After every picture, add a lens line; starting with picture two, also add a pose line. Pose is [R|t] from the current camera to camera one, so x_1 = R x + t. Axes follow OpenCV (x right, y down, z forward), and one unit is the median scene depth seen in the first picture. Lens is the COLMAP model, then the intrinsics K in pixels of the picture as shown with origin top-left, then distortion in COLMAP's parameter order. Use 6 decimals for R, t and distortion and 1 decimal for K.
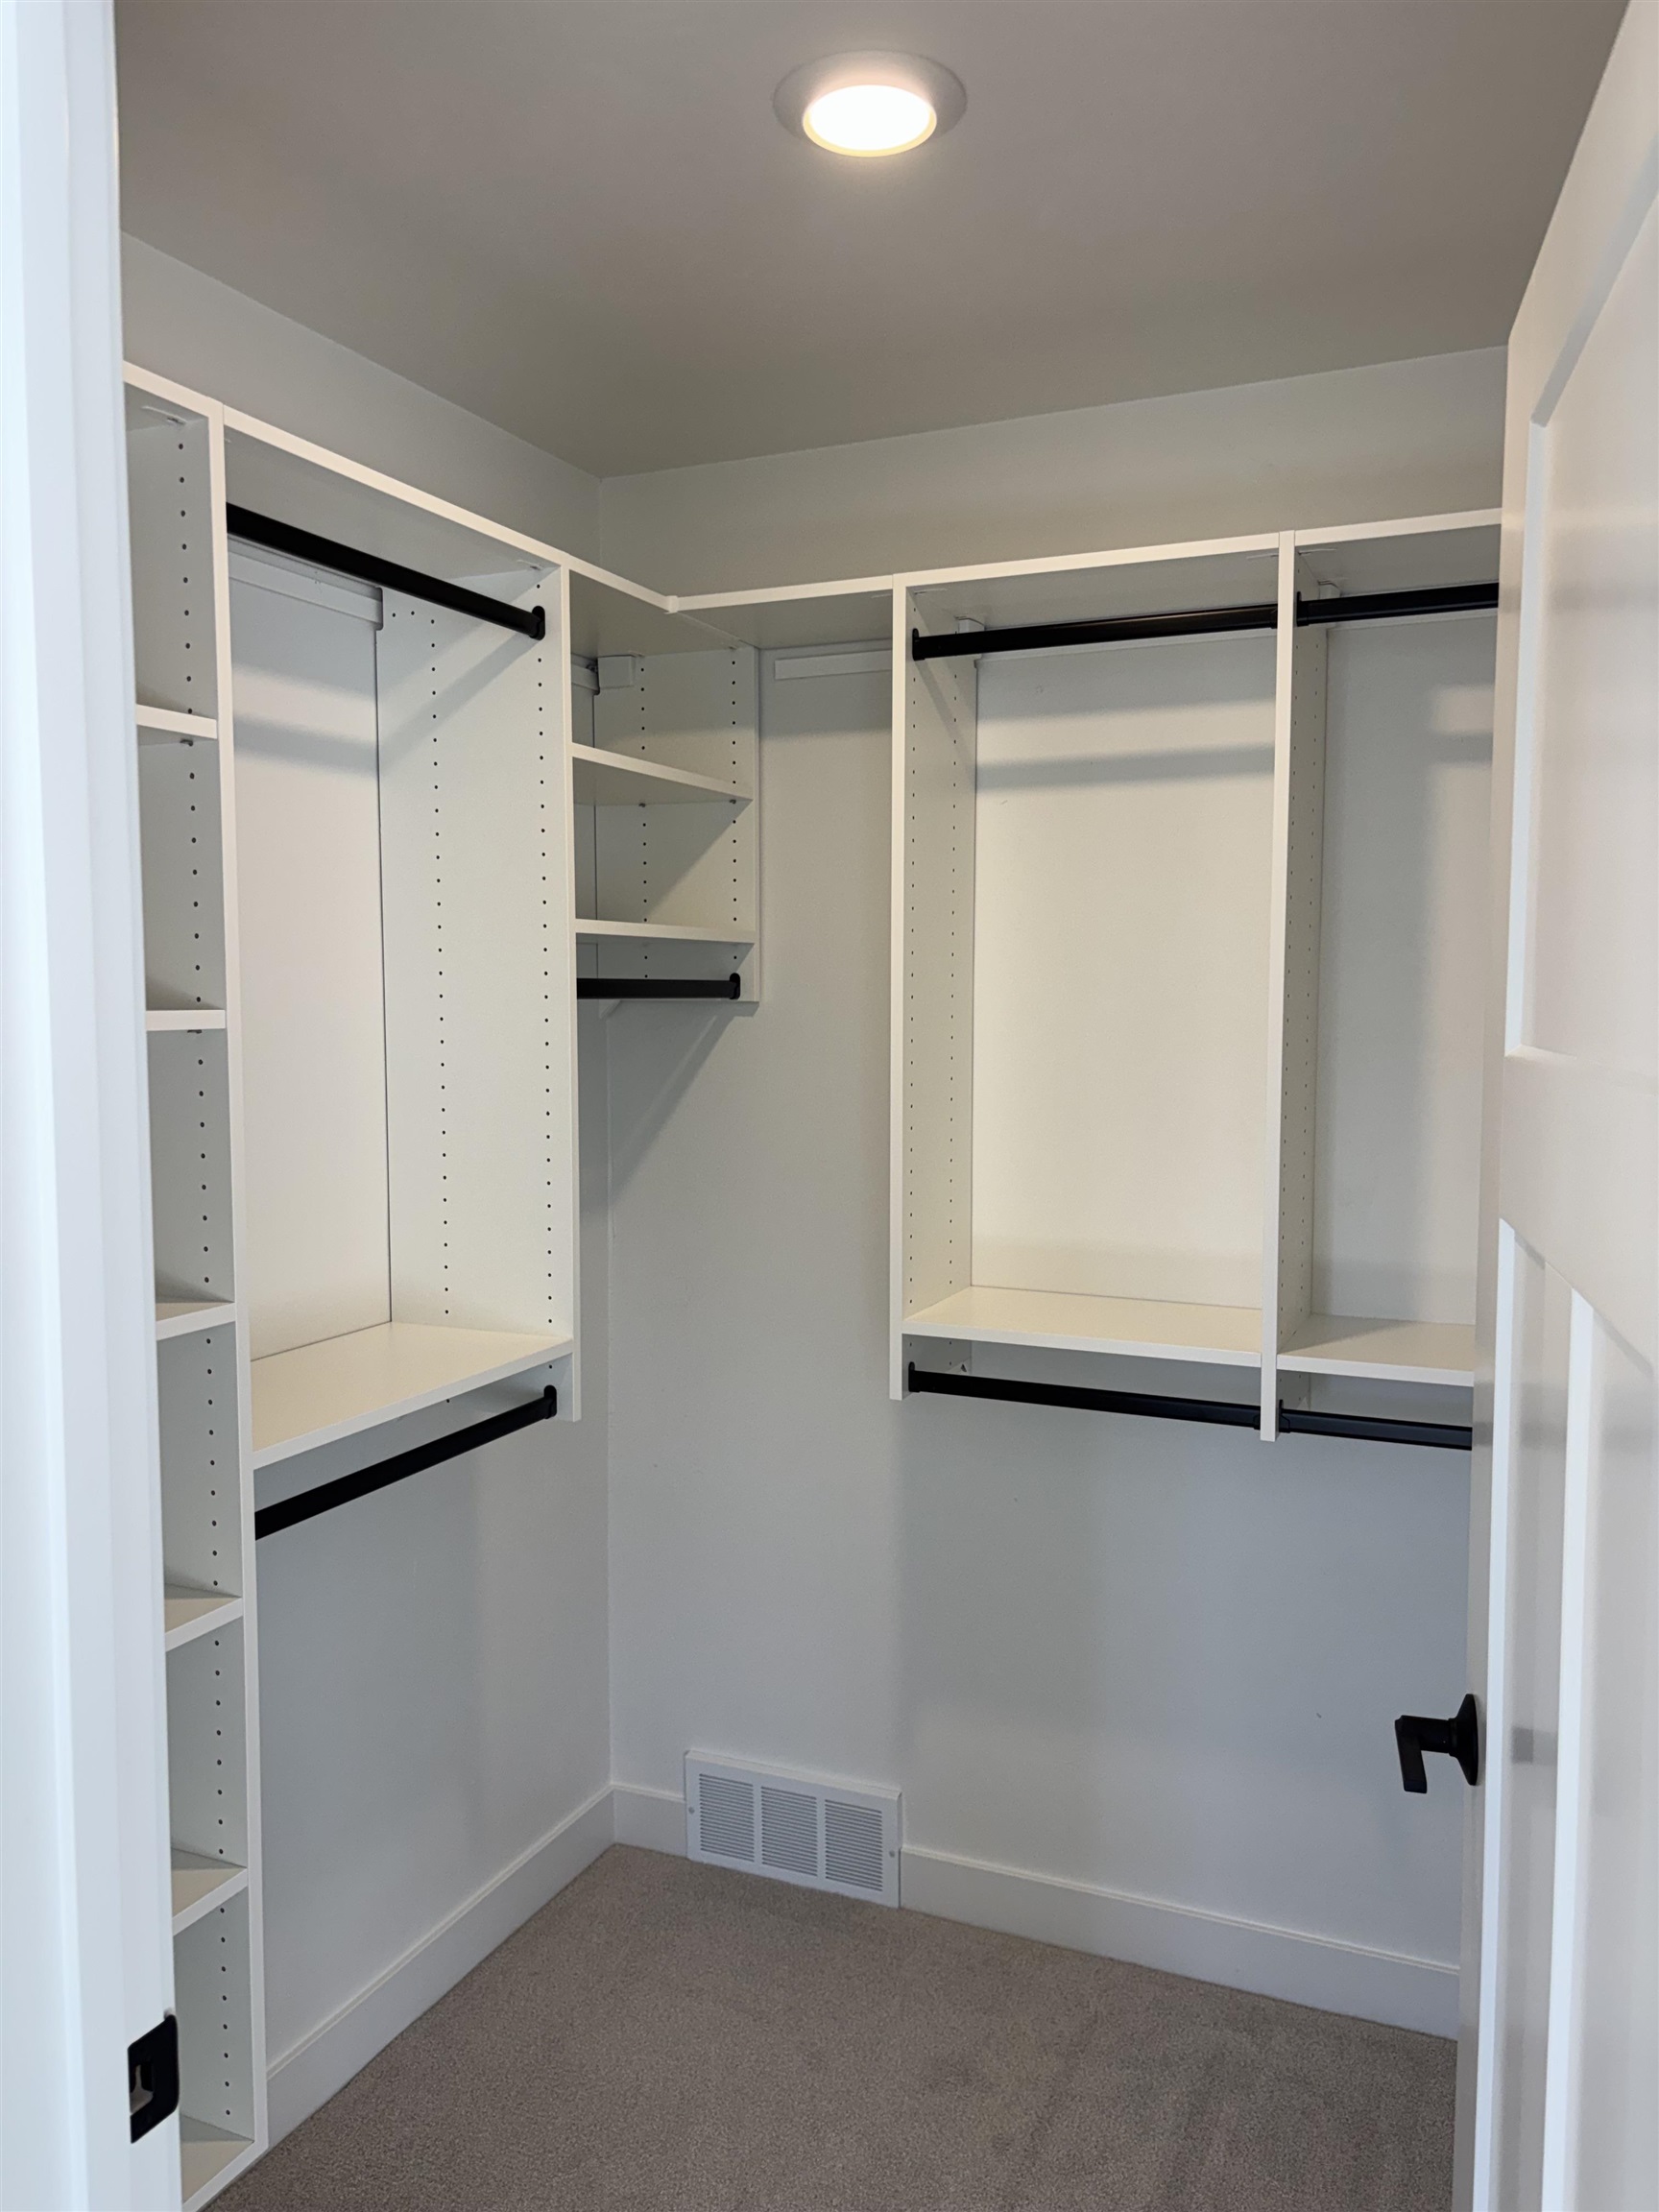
lens RADIAL K [[1681.5, 0, 824.4], [0, 1681.5, 1122.2], [0, 0, 1]] dist [0.038953, -0.038263]
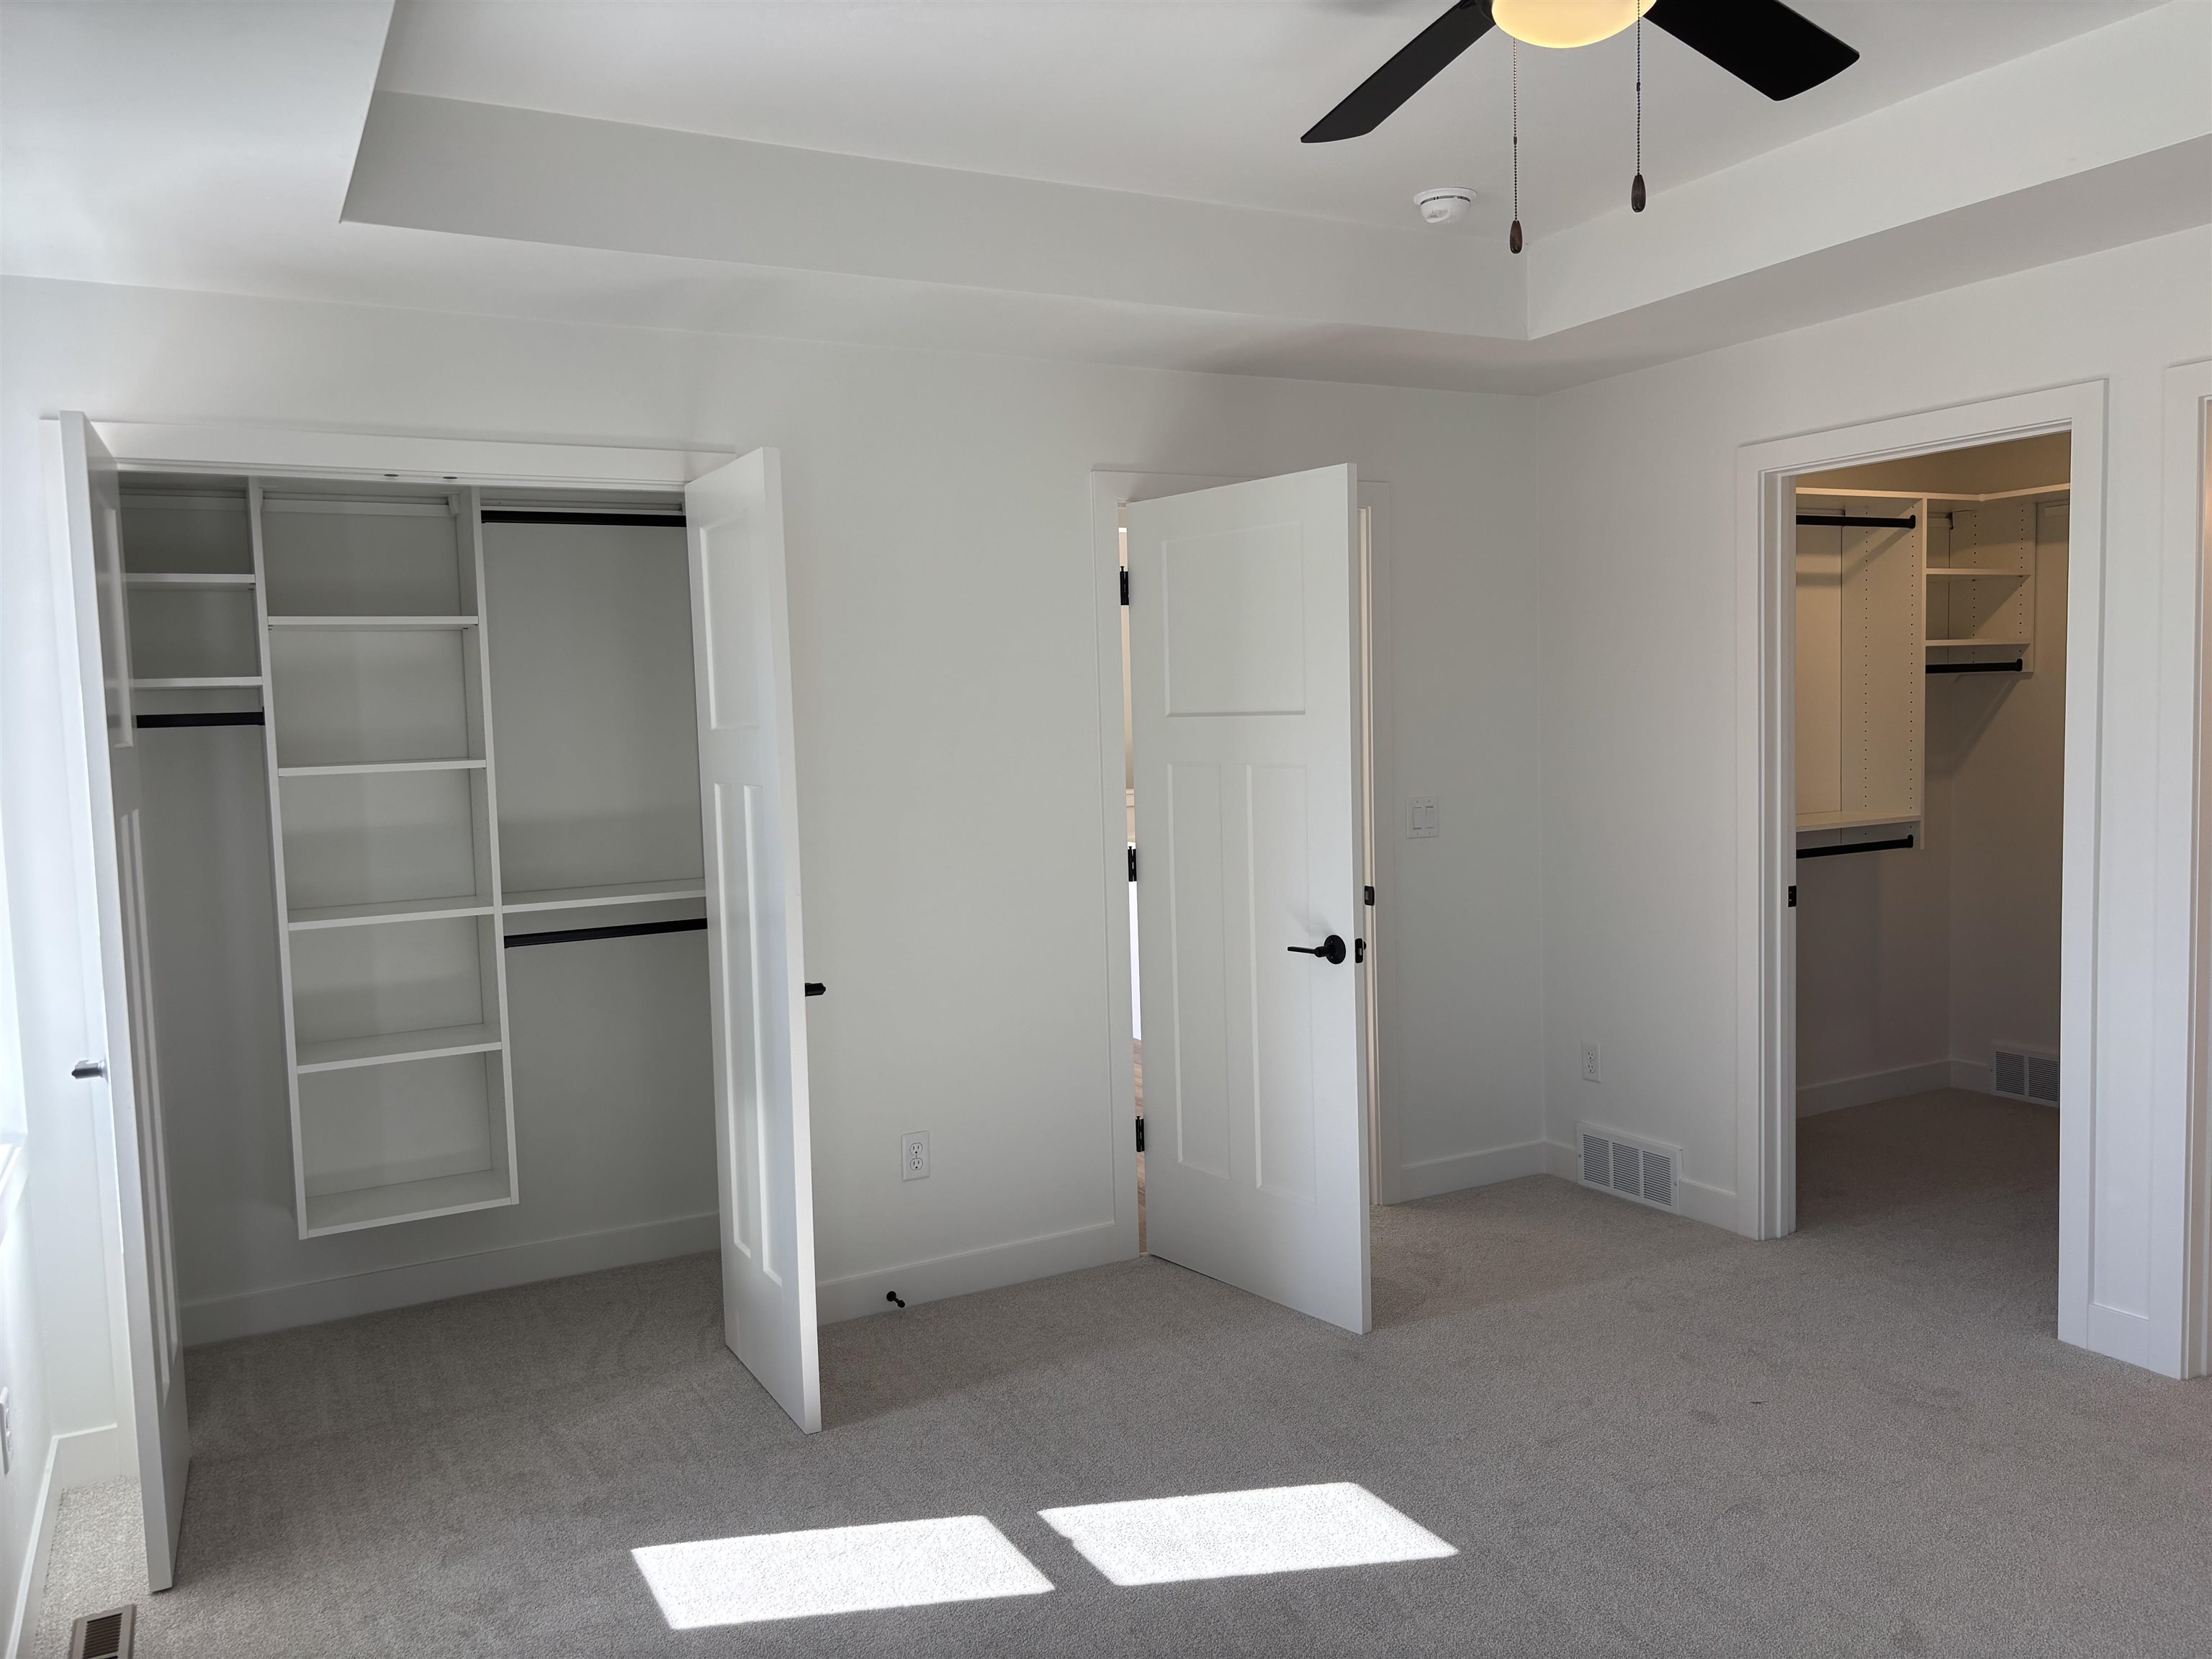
lens RADIAL K [[1681.5, 0, 1102.9], [0, 1681.5, 829.2], [0, 0, 1]] dist [0.038953, -0.038263]
pose [[0.793062, 0.023686, -0.608681, 0.375712], [-0.018360, 0.999719, 0.014981, 0.127272], [0.608865, -0.000706, 0.793274, -1.546578]]
